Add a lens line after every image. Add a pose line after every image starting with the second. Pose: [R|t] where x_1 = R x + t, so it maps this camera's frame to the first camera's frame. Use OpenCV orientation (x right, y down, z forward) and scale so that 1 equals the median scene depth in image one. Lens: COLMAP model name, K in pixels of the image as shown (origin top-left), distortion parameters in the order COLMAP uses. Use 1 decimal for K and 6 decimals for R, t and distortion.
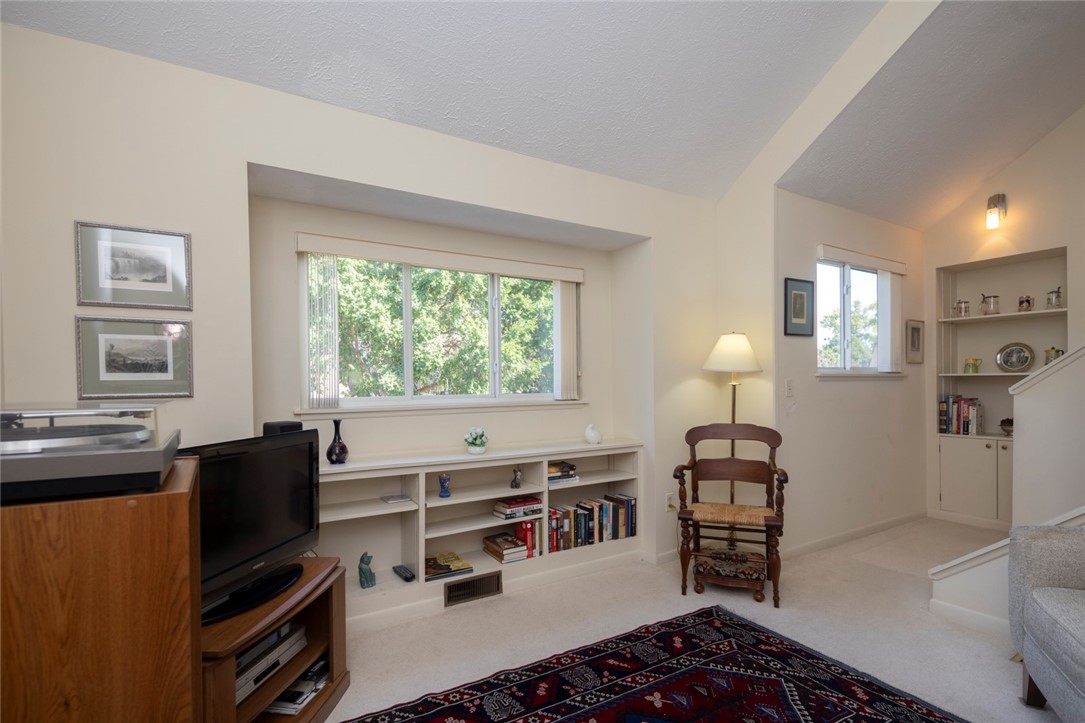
lens RADIAL K [[529.7, 0, 530.0], [0, 529.7, 386.7], [0, 0, 1]] dist [-0.003898, -0.000508]
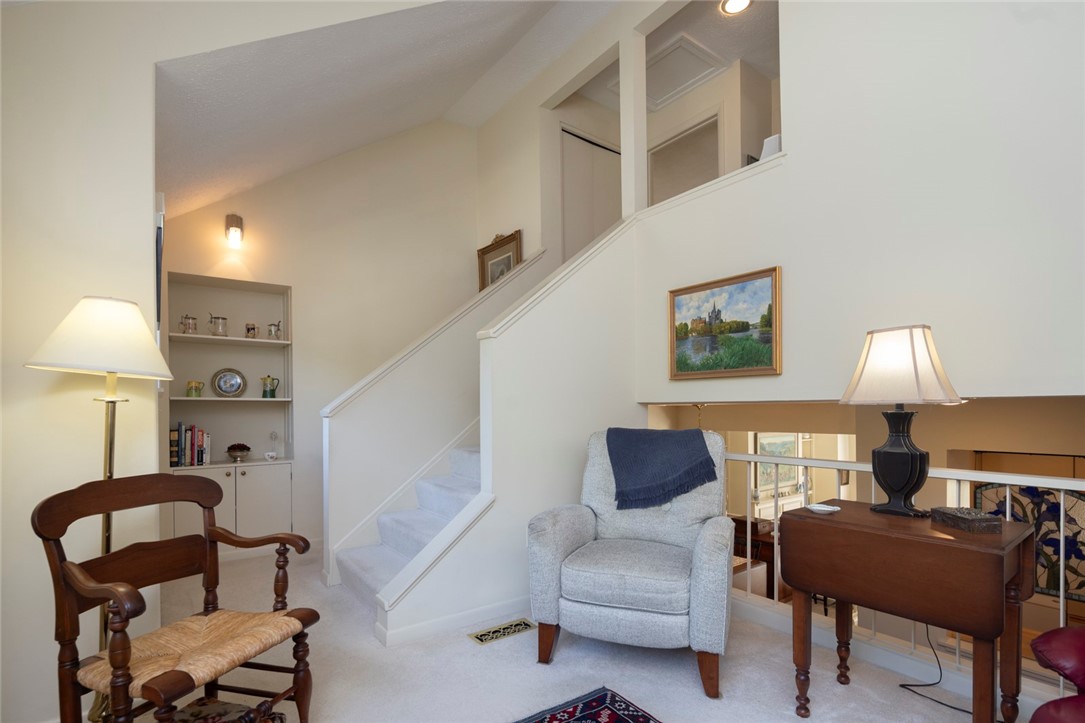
lens RADIAL K [[529.7, 0, 530.2], [0, 529.7, 404.6], [0, 0, 1]] dist [-0.003898, -0.000508]
pose [[-0.080636, 0.019409, 0.996555, -0.125624], [0.014132, 0.999732, -0.018327, 0.012106], [-0.996643, 0.012605, -0.080889, 0.527201]]
